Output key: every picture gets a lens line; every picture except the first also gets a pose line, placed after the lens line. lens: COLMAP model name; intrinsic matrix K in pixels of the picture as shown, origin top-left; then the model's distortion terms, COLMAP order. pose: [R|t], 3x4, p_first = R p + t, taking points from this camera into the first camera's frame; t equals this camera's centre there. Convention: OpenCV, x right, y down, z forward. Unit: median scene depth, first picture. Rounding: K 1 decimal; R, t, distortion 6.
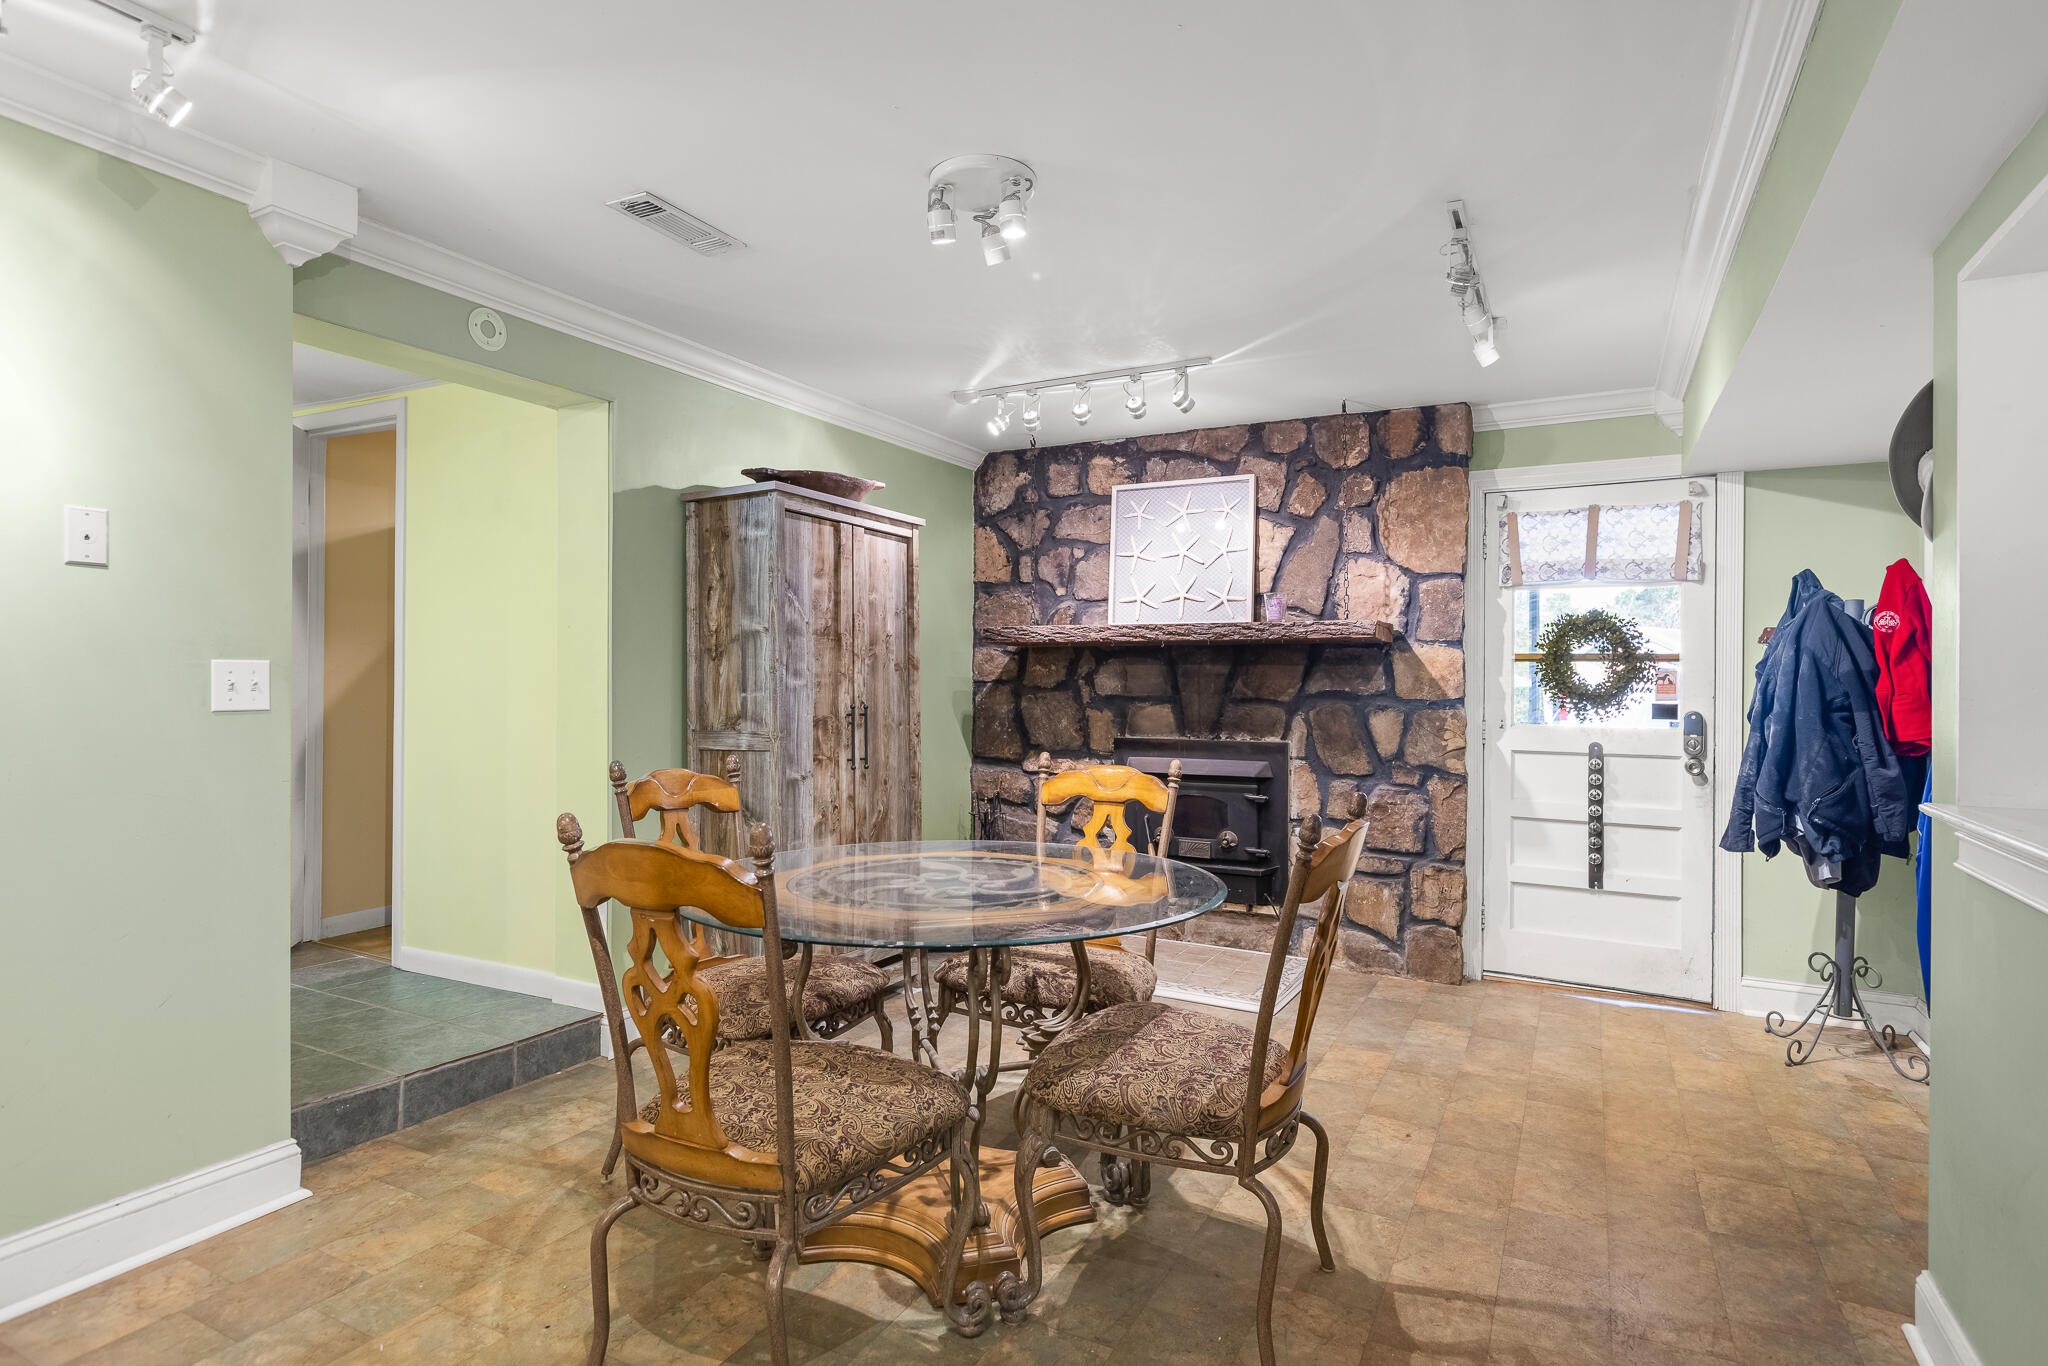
lens RADIAL K [[1105.0, 0, 1020.6], [0, 1105.0, 684.7], [0, 0, 1]] dist [0.001760, 0.000463]
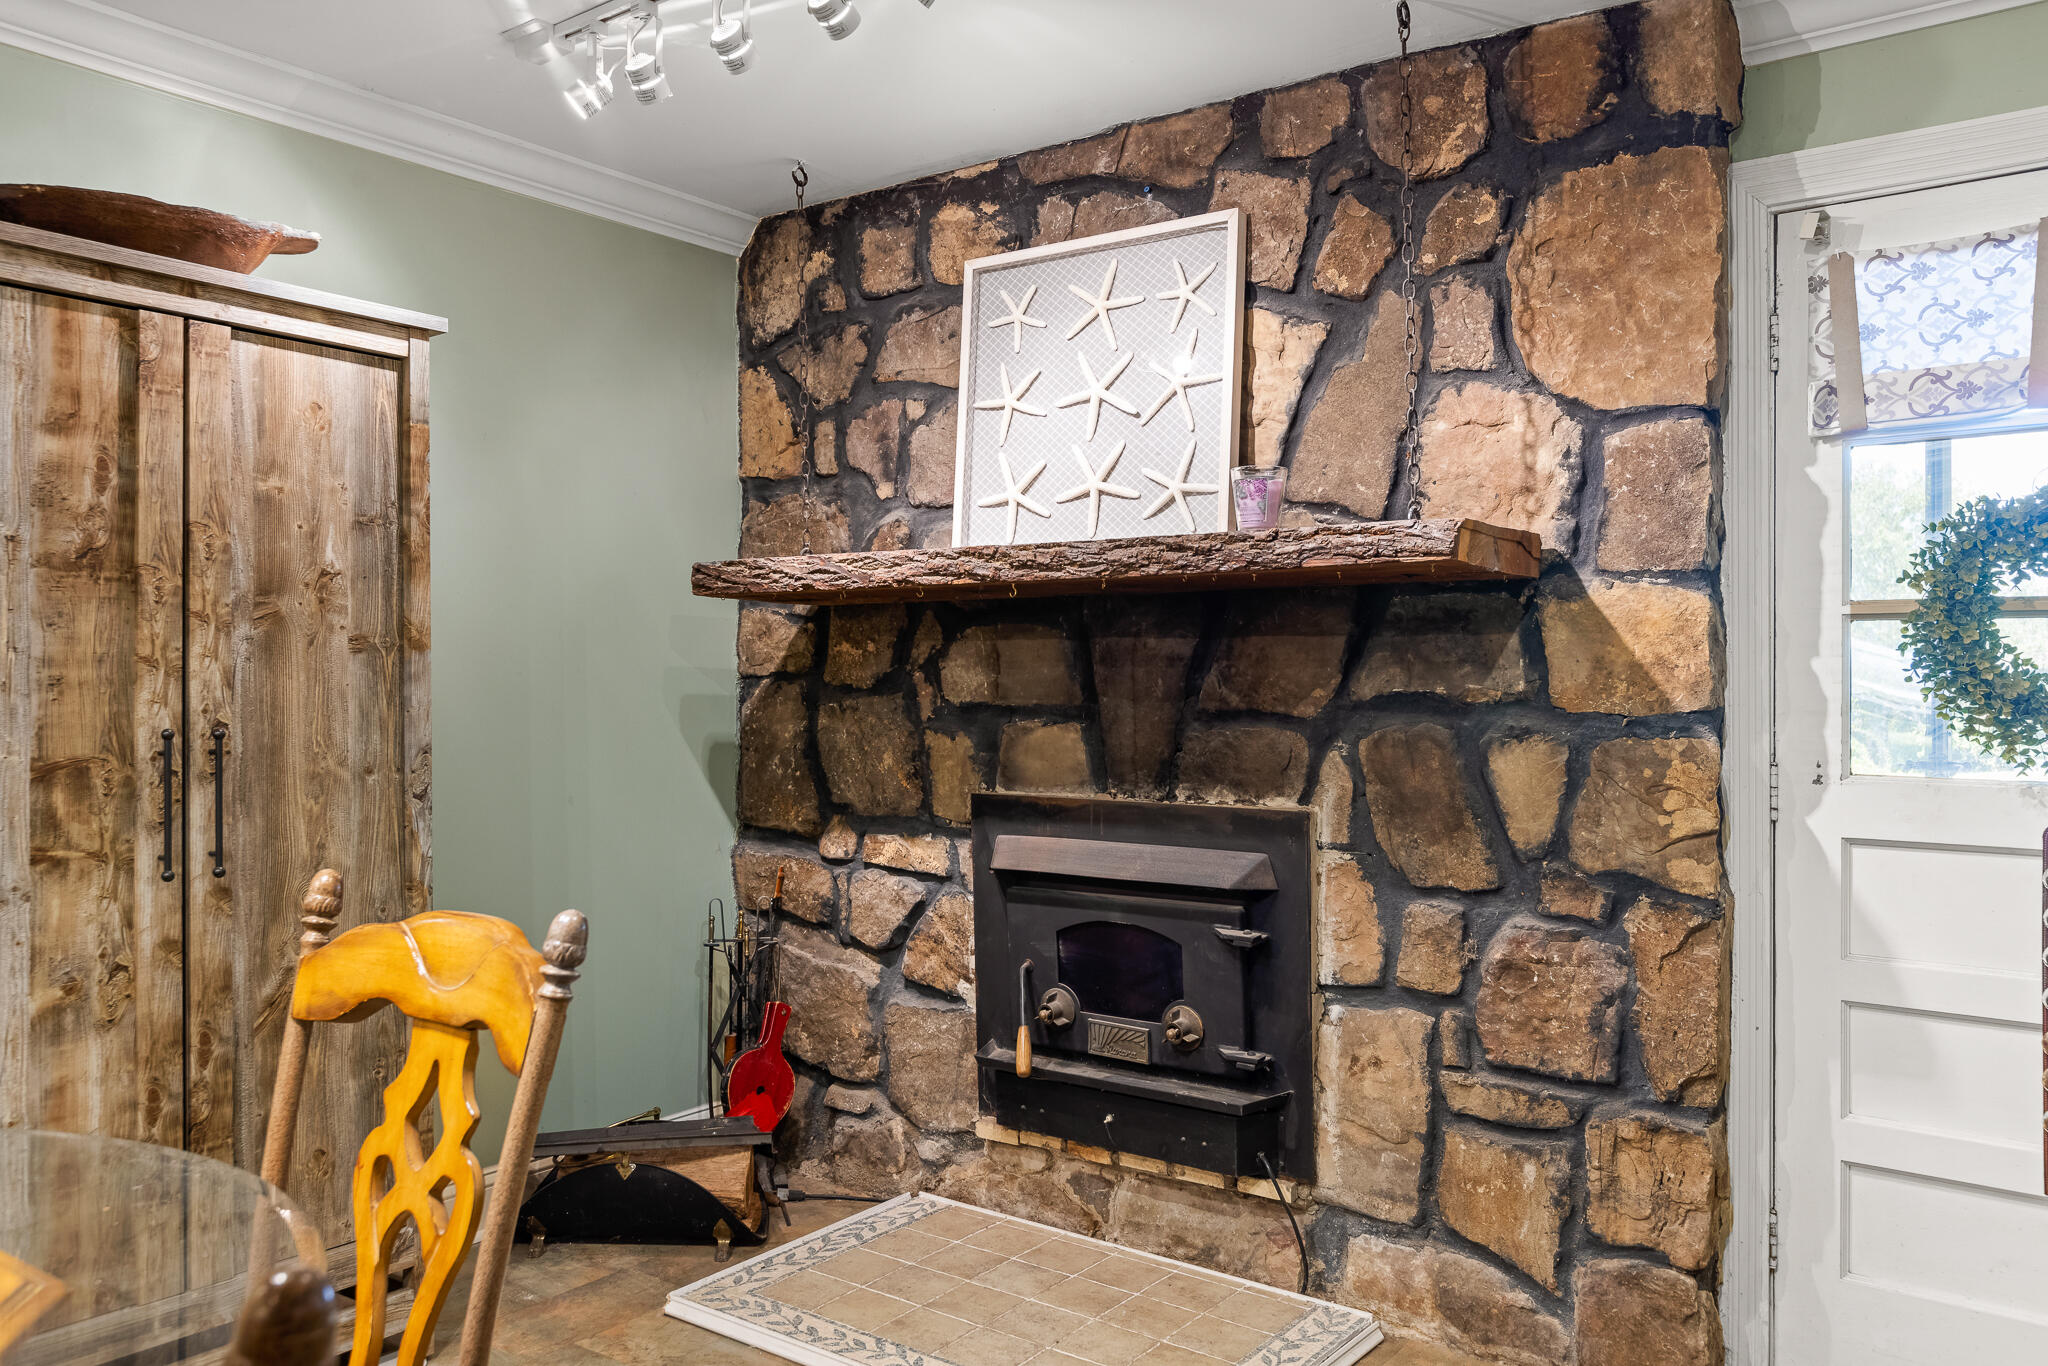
lens RADIAL K [[1557.7, 0, 1025.0], [0, 1557.7, 681.4], [0, 0, 1]] dist [0.007149, -0.010599]
pose [[0.988288, -0.004157, -0.152542, 0.230391], [0.003977, 0.999991, -0.001482, 0.001201], [0.152547, 0.000858, 0.988296, 0.379965]]
